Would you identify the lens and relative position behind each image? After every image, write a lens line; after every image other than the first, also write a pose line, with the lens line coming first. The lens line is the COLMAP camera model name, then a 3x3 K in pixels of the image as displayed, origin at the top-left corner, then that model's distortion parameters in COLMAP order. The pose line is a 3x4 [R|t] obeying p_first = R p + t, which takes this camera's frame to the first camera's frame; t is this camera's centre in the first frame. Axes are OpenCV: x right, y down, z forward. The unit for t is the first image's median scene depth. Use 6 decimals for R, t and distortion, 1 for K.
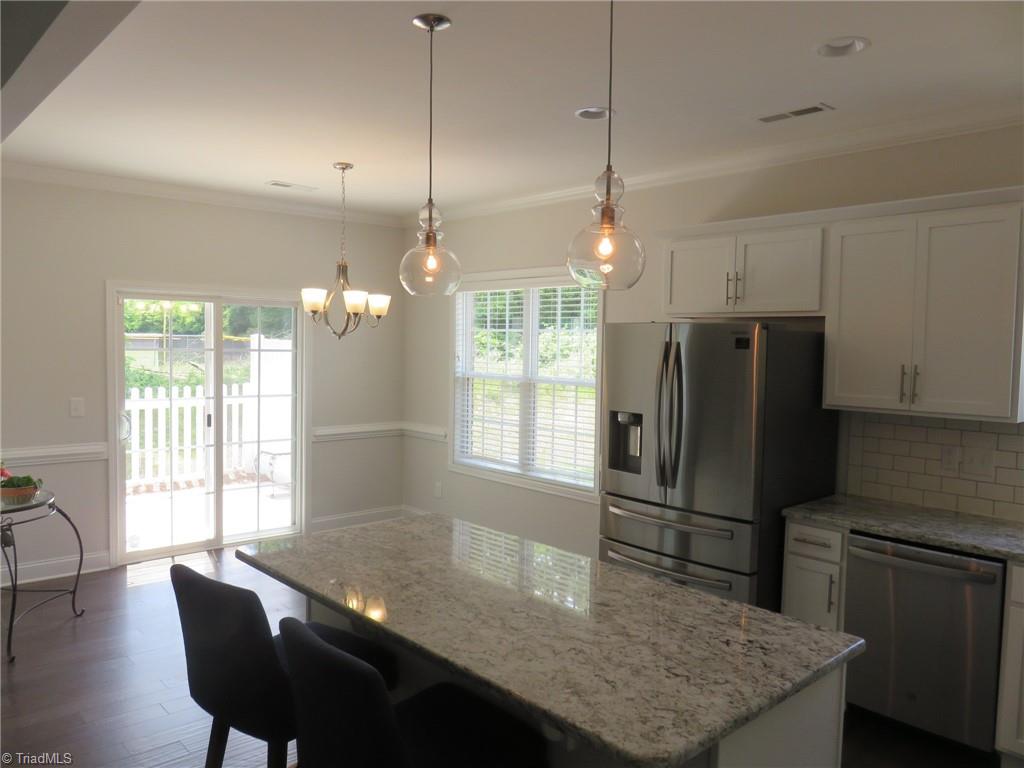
lens RADIAL K [[765.3, 0, 512.3], [0, 765.3, 378.7], [0, 0, 1]] dist [-0.002722, 0.003012]
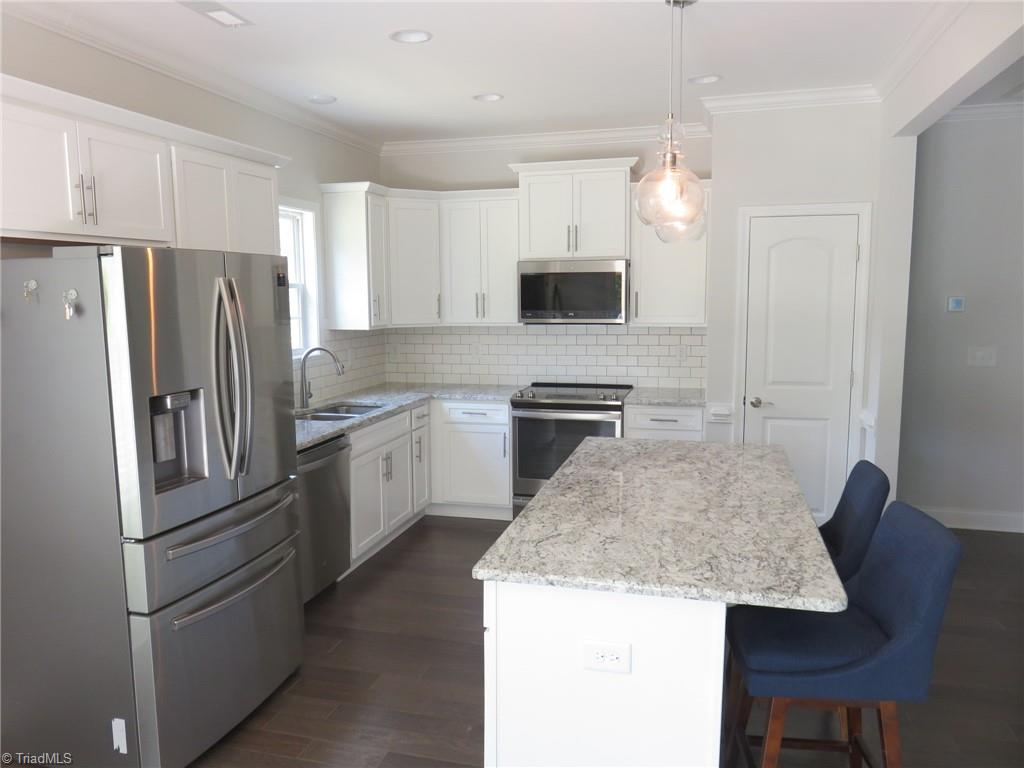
lens RADIAL K [[765.3, 0, 514.9], [0, 765.3, 388.5], [0, 0, 1]] dist [-0.002722, 0.003012]
pose [[-0.537139, -0.122884, 0.834495, -0.970890], [0.039896, 0.984523, 0.170656, -0.102006], [-0.842550, 0.124959, -0.523923, 2.063278]]
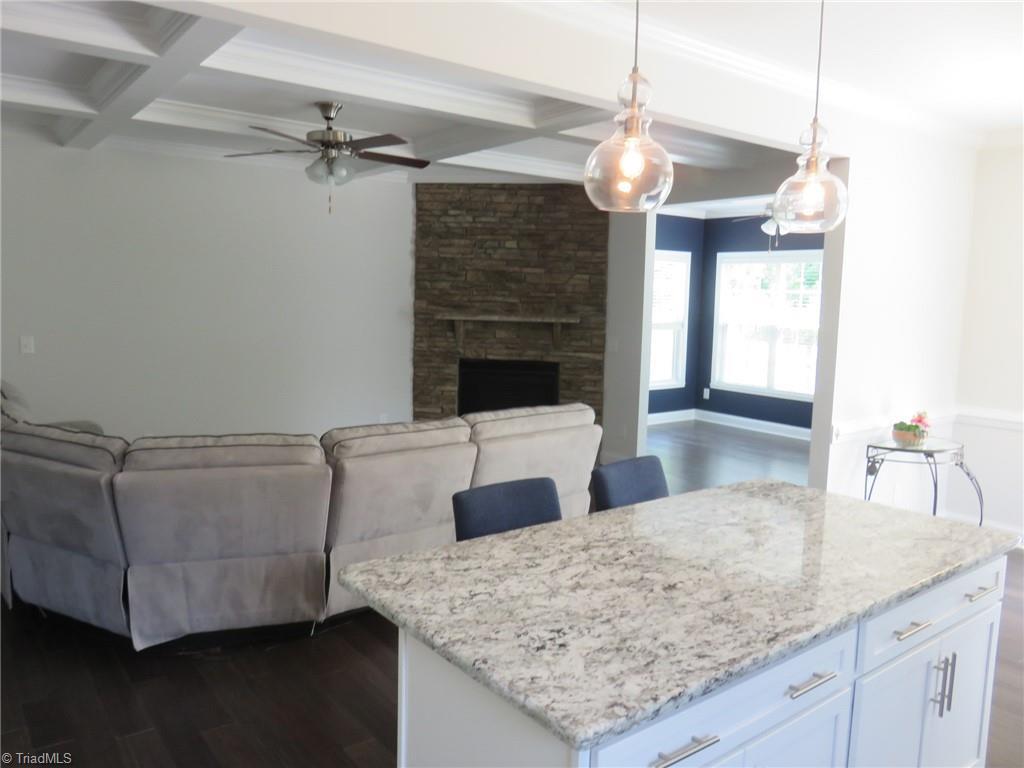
lens RADIAL K [[765.3, 0, 508.6], [0, 765.3, 388.6], [0, 0, 1]] dist [-0.002722, 0.003012]
pose [[-0.086845, 0.096134, -0.991573, 1.017319], [-0.073233, 0.992024, 0.102592, 0.006786], [0.993526, 0.081526, -0.079112, 0.941320]]
